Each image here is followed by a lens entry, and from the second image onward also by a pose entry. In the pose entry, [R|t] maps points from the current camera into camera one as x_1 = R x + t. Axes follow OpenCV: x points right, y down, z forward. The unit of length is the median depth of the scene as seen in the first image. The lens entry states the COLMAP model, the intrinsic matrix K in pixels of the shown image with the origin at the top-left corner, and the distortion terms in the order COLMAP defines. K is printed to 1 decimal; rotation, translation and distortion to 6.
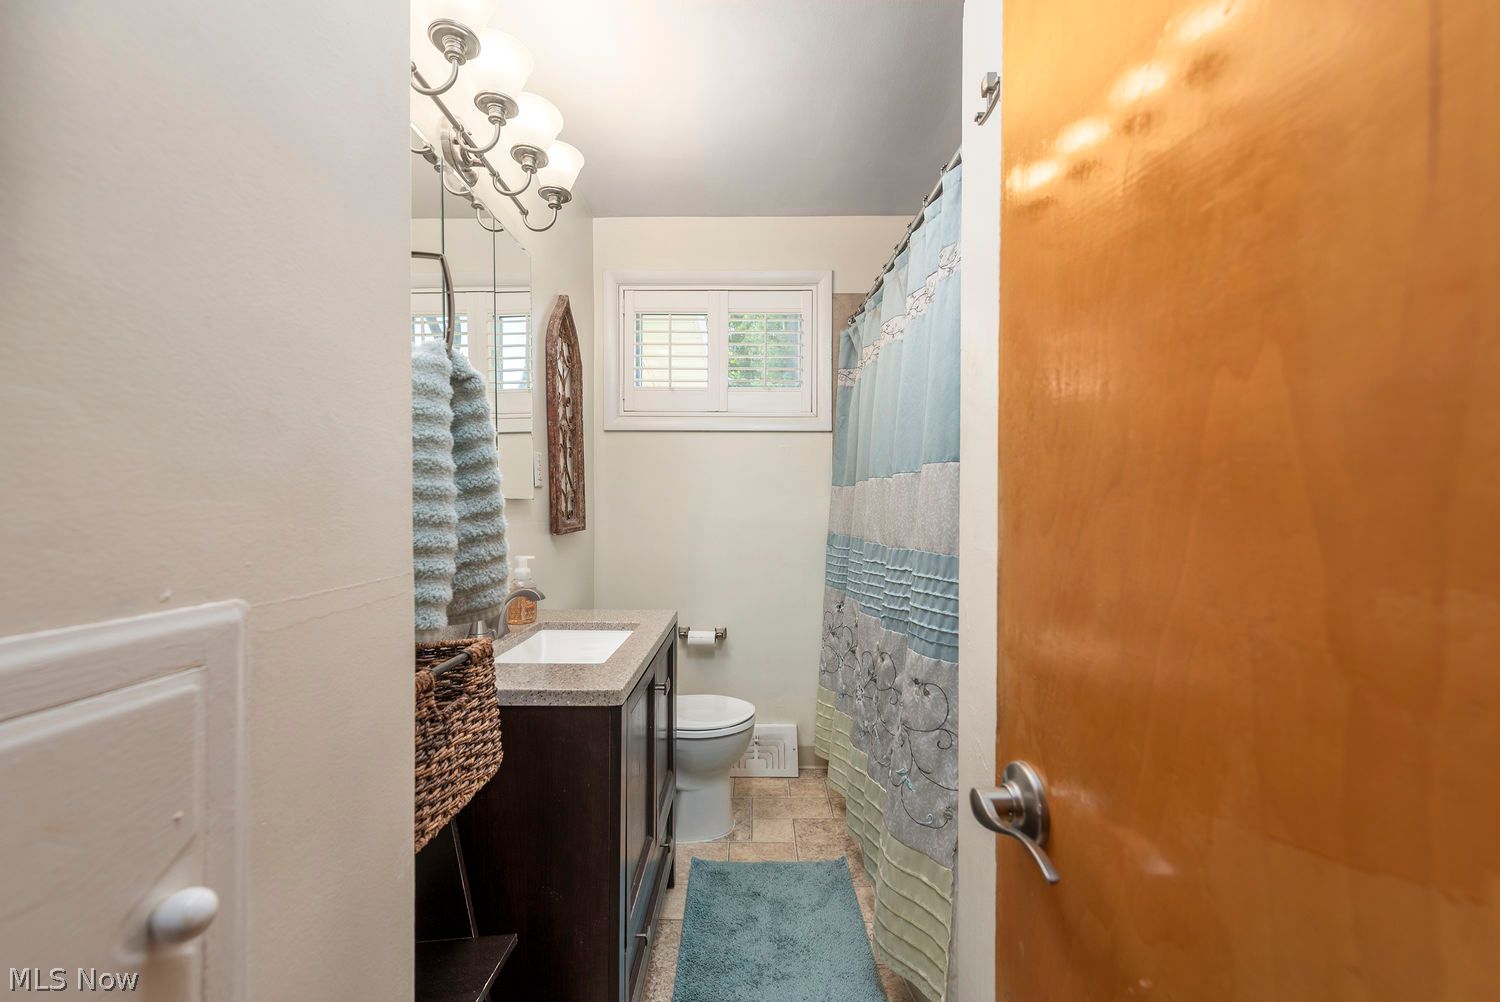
lens RADIAL K [[589.8, 0, 746.3], [0, 589.8, 510.3], [0, 0, 1]] dist [0.000348, -0.000361]
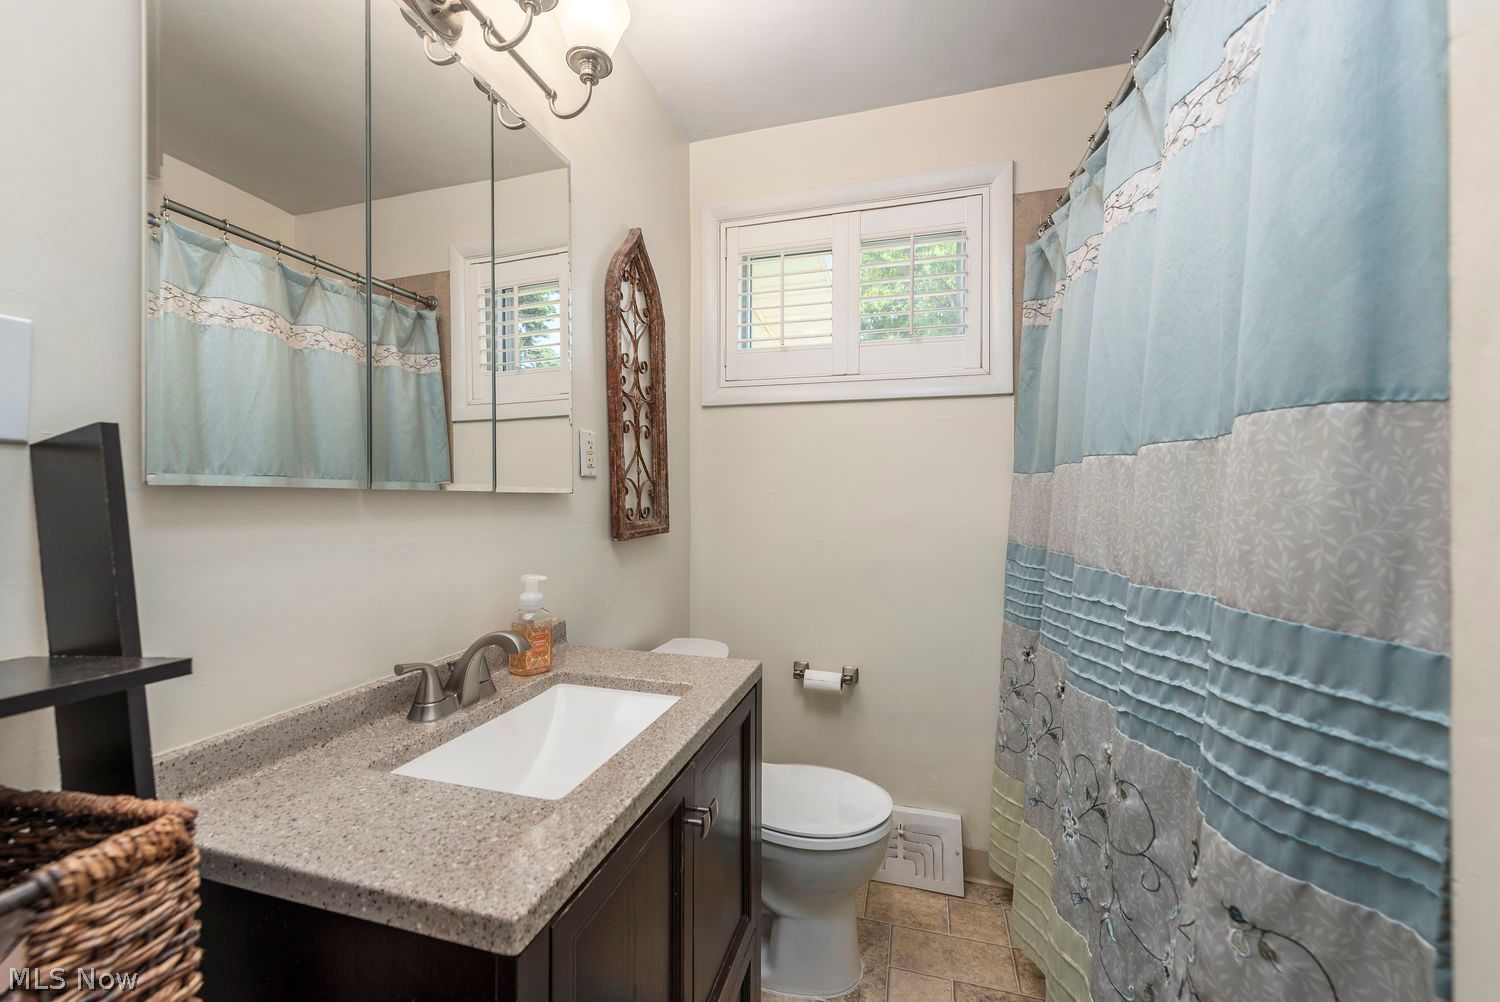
lens RADIAL K [[590.2, 0, 747.8], [0, 590.2, 490.0], [0, 0, 1]] dist [0.008093, -0.000429]
pose [[0.962556, -0.001790, -0.271078, 0.037752], [-0.004386, 0.999744, -0.022175, -0.006099], [0.271049, 0.022534, 0.962302, 0.285526]]
